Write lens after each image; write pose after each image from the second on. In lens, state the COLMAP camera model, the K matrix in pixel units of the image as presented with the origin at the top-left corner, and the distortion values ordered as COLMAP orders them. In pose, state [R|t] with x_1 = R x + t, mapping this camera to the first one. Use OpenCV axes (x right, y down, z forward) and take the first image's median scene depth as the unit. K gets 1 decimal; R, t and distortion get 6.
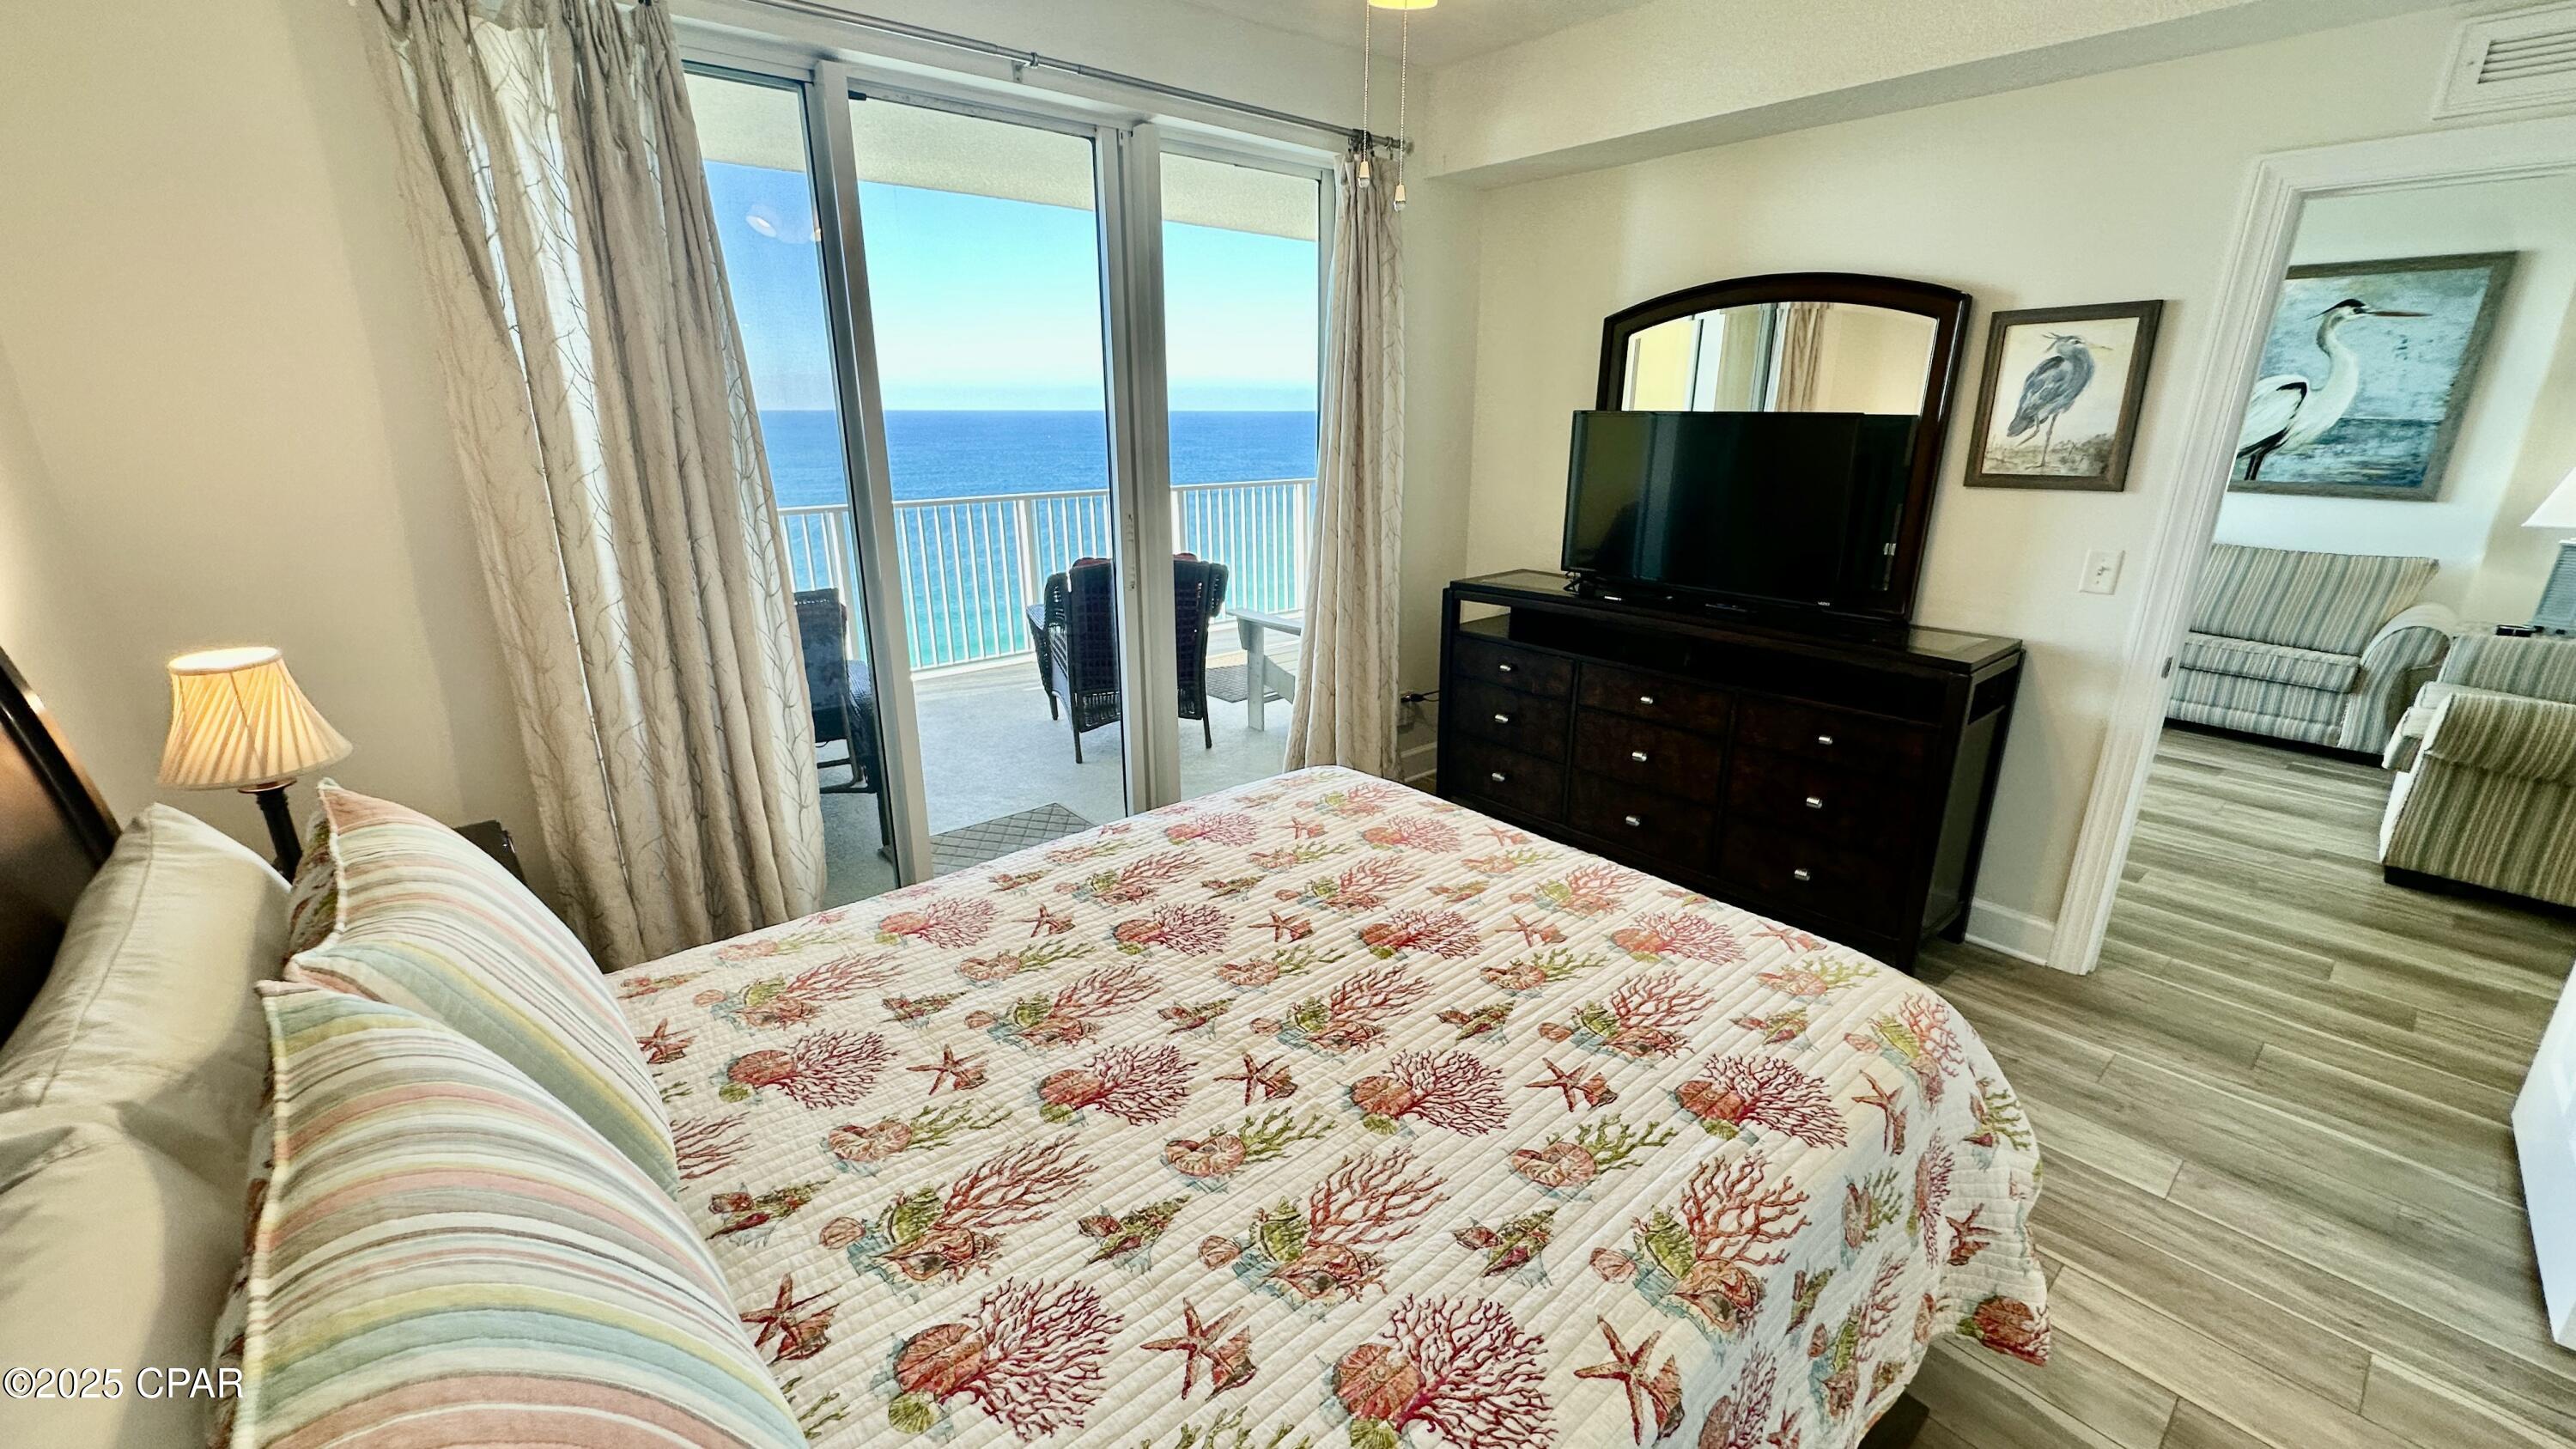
lens RADIAL K [[1029.9, 0, 1288.0], [0, 1029.9, 724.5], [0, 0, 1]] dist [-0.000864, 0.000371]
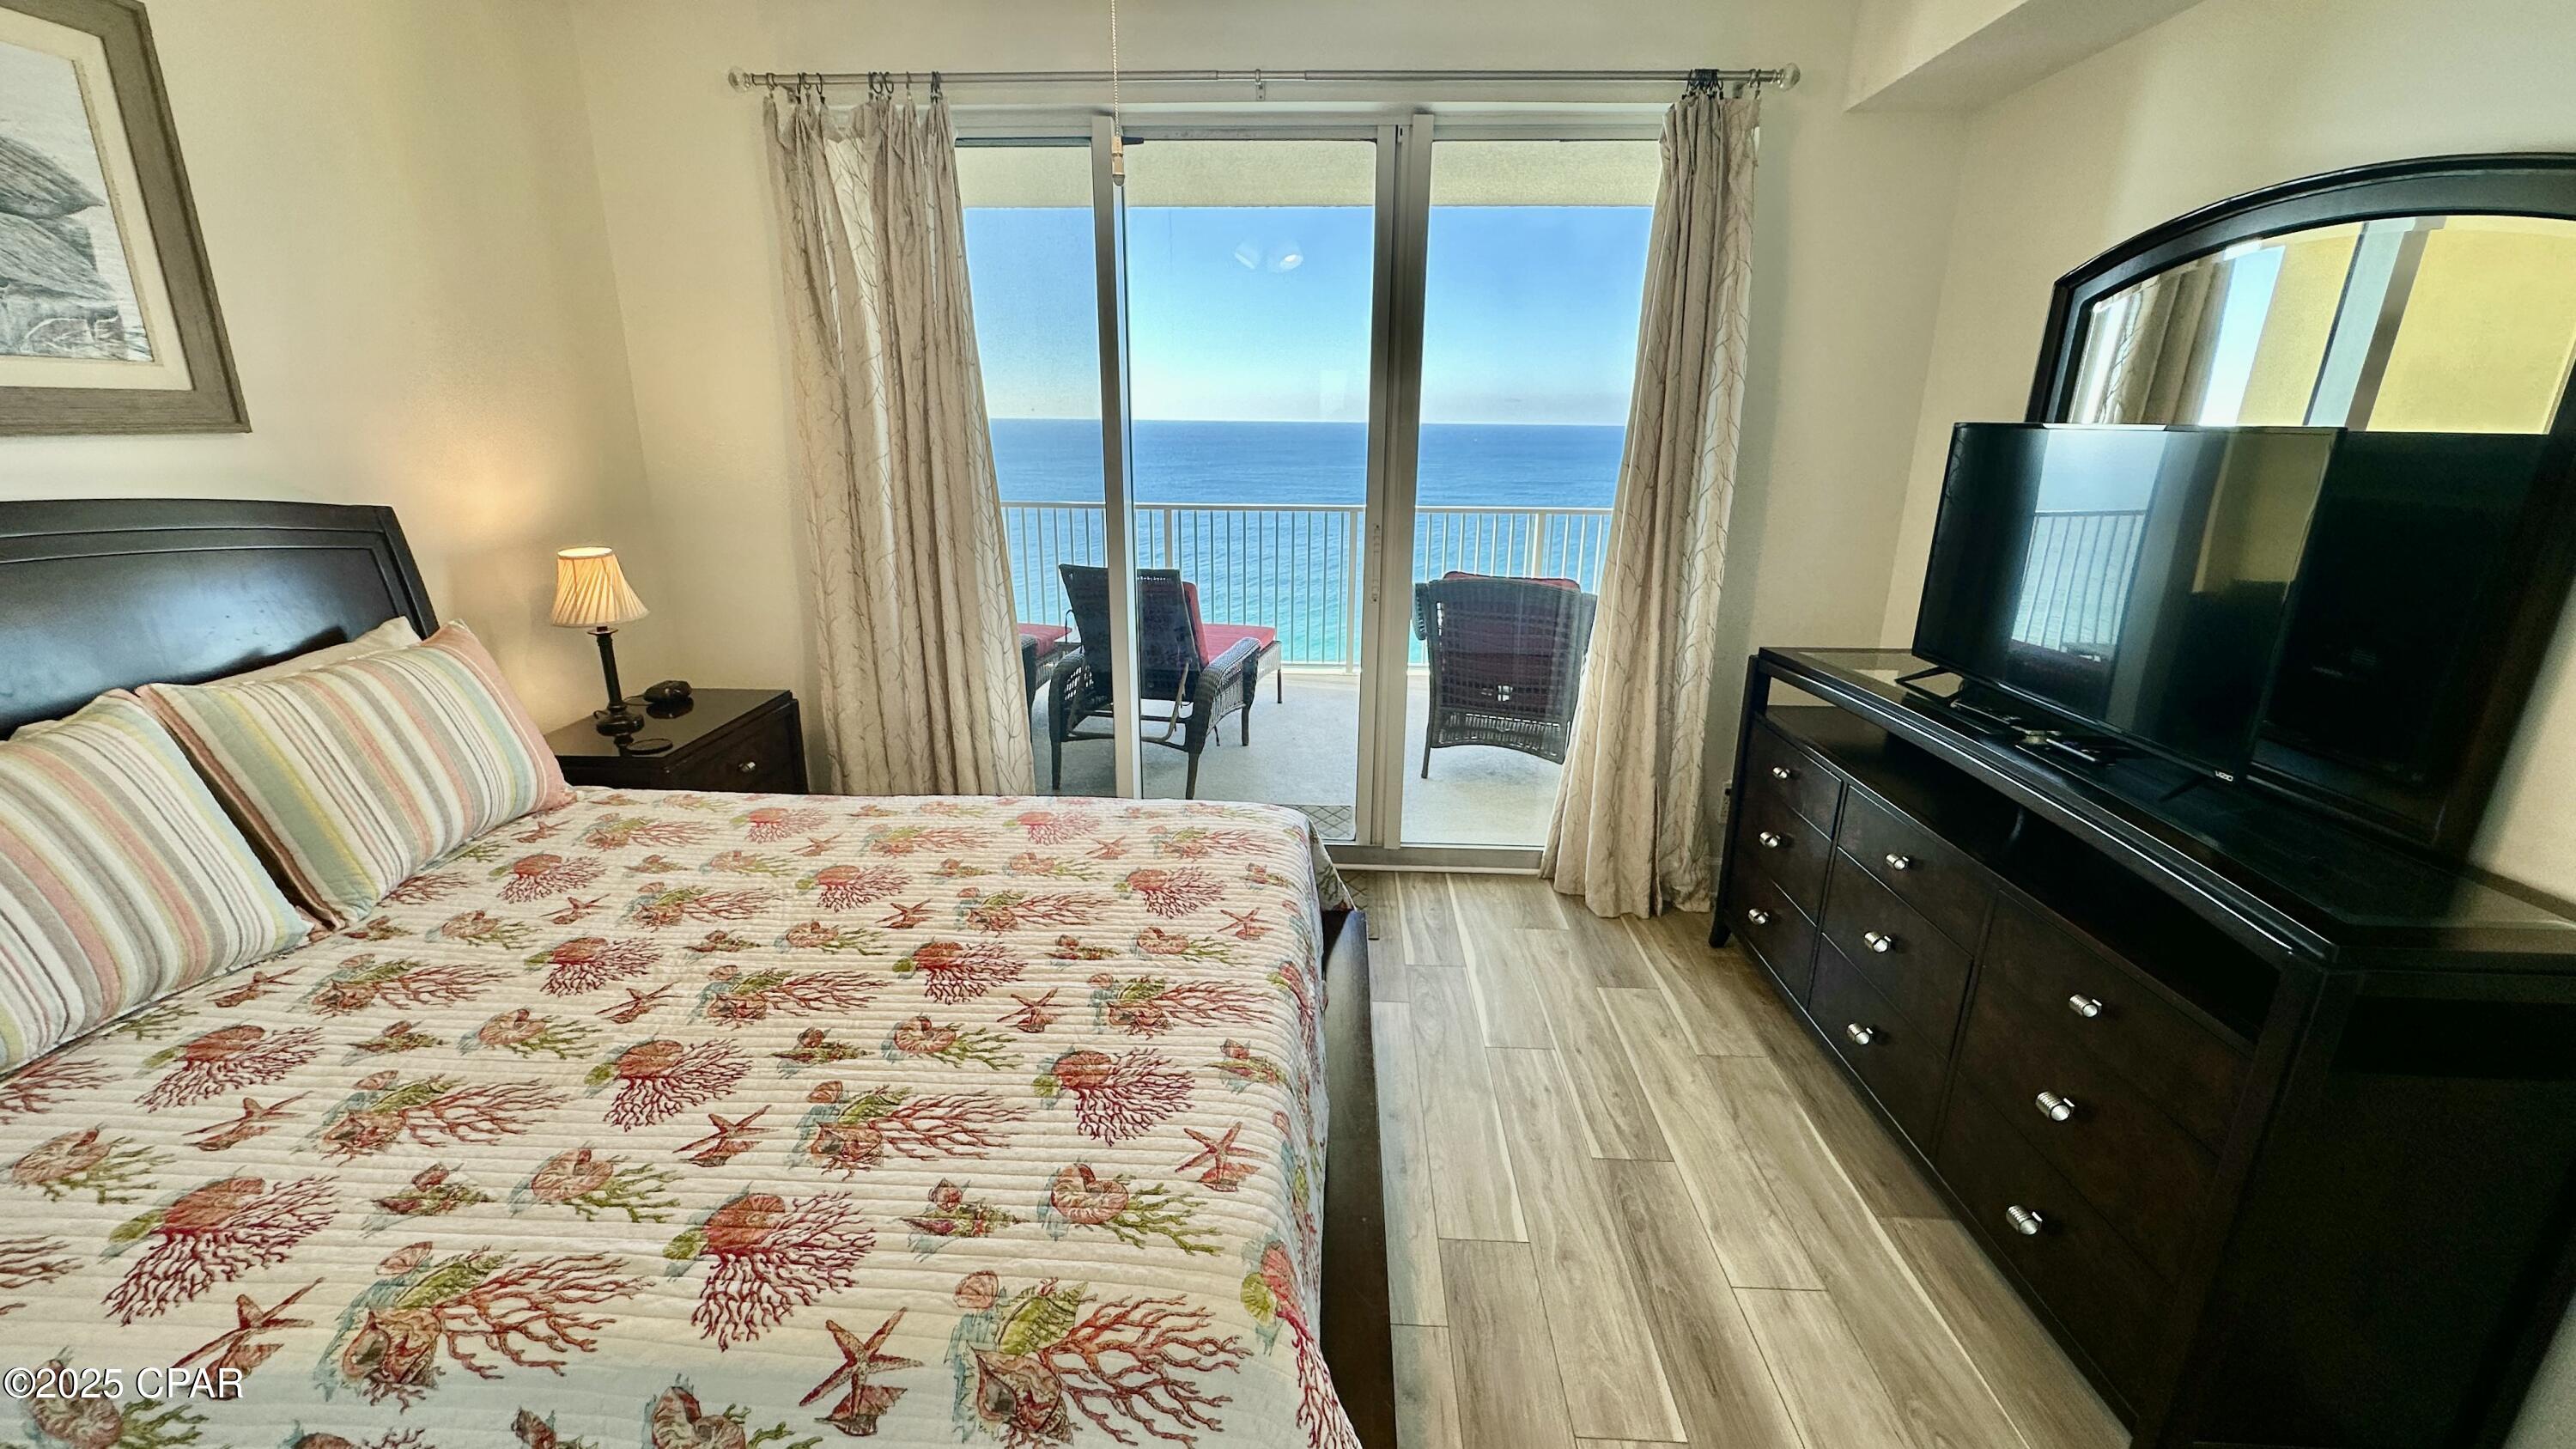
lens RADIAL K [[1029.9, 0, 1288.0], [0, 1029.9, 724.5], [0, 0, 1]] dist [-0.000864, 0.000371]
pose [[0.728665, 0.203104, -0.654062, 0.954390], [-0.212968, 0.974864, 0.065462, -0.140794], [0.650916, 0.091594, 0.753604, 0.495006]]
